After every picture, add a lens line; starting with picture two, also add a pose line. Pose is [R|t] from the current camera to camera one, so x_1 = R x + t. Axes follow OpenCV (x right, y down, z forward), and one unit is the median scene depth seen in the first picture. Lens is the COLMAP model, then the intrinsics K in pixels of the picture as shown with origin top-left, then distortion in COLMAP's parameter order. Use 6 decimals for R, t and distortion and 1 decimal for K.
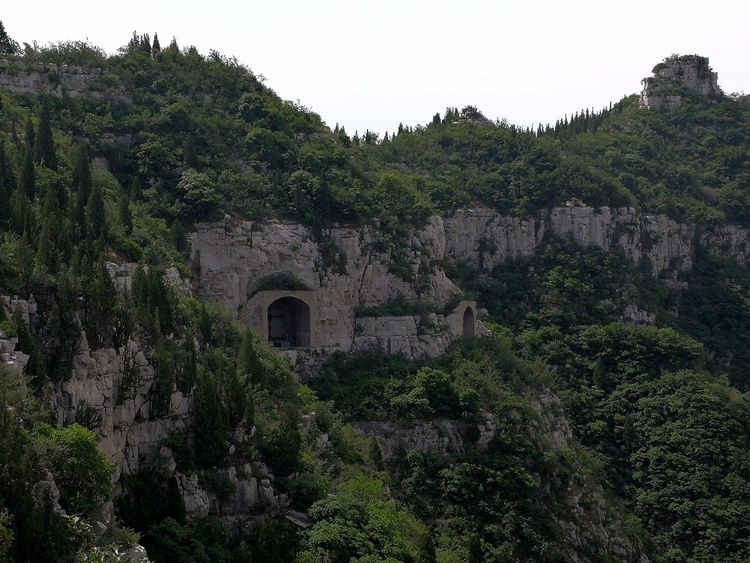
lens RADIAL K [[1294.1, 0, 375.7], [0, 1294.1, 282.9], [0, 0, 1]] dist [0.086739, 0.000000]
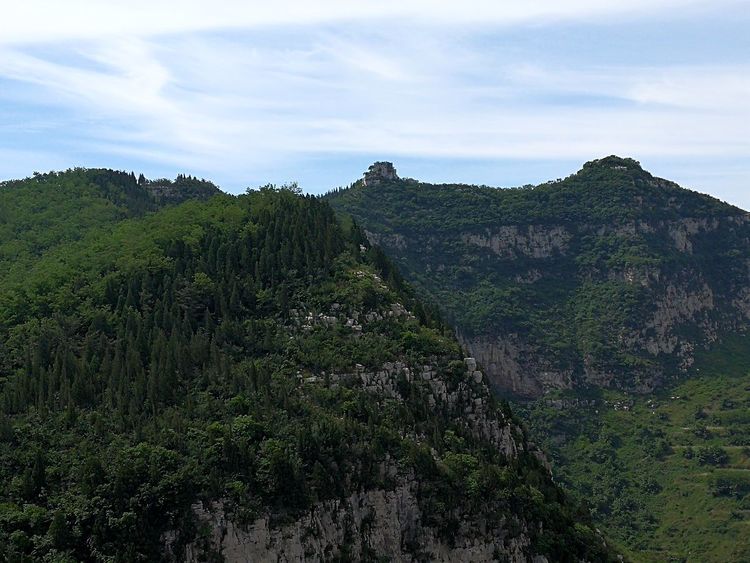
lens RADIAL K [[1294.1, 0, 373.6], [0, 1294.1, 281.2], [0, 0, 1]] dist [0.086739, 0.000000]
pose [[0.992549, -0.033720, 0.117087, -0.053130], [0.037793, 0.998749, -0.032736, 0.111932], [-0.115837, 0.036917, 0.992582, -1.283805]]
